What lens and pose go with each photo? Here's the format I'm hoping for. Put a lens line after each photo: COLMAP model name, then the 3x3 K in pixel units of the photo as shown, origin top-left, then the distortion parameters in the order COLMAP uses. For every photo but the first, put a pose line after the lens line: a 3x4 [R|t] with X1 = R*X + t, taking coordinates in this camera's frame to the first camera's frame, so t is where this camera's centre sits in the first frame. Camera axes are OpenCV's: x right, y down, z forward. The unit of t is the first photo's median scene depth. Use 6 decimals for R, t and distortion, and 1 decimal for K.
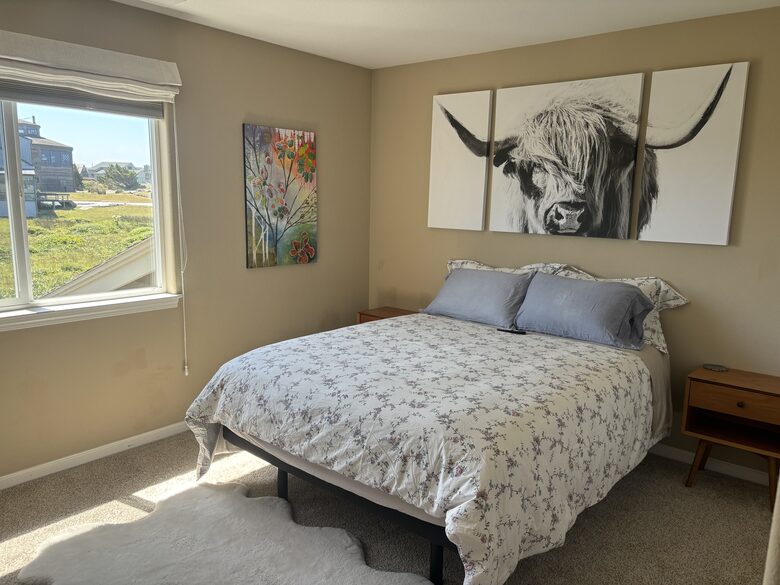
lens RADIAL K [[571.2, 0, 390.0], [0, 571.2, 292.5], [0, 0, 1]] dist [0.002298, 0.000681]
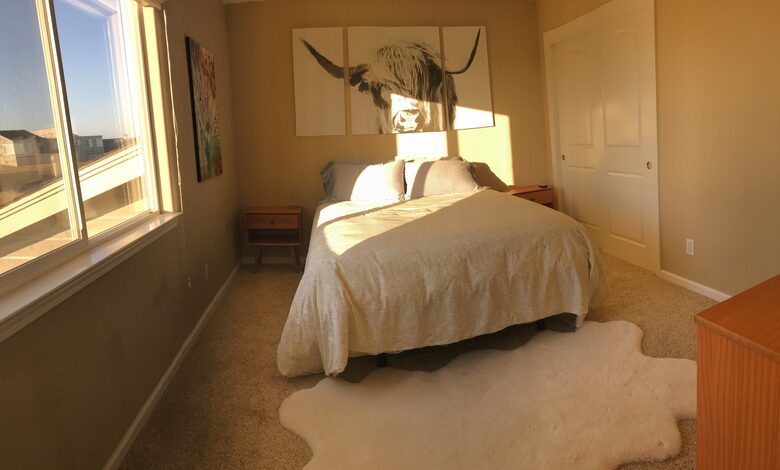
lens RADIAL K [[574.4, 0, 390.0], [0, 574.4, 235.0], [0, 0, 1]] dist [0.001592, -0.000307]
pose [[0.665576, -0.170862, 0.726509, -0.810529], [0.183132, 0.981070, 0.062958, 0.054255], [-0.723513, 0.091143, 0.684267, 0.048094]]
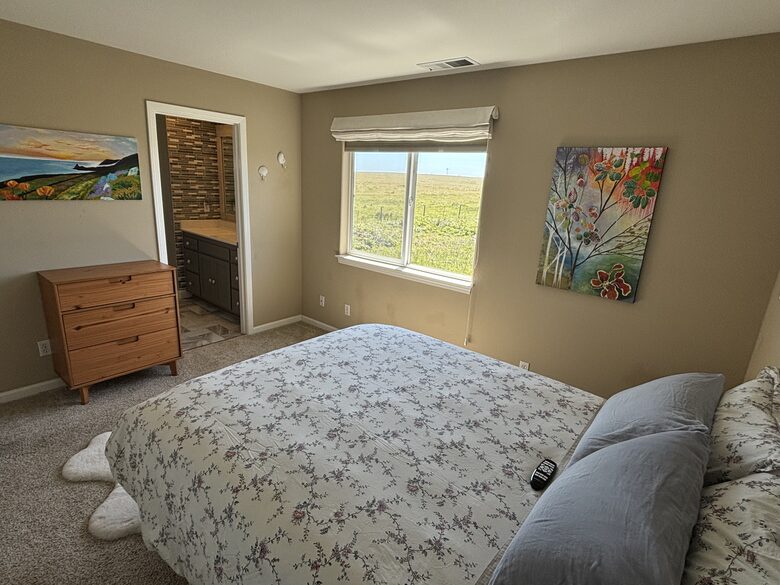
lens RADIAL K [[394.2, 0, 390.0], [0, 394.2, 292.5], [0, 0, 1]] dist [-0.028409, -0.000123]
pose [[0.035964, 0.247424, -0.968240, 0.471695], [-0.221735, 0.946692, 0.233681, -0.139922], [0.974443, 0.206289, 0.088910, 0.672890]]
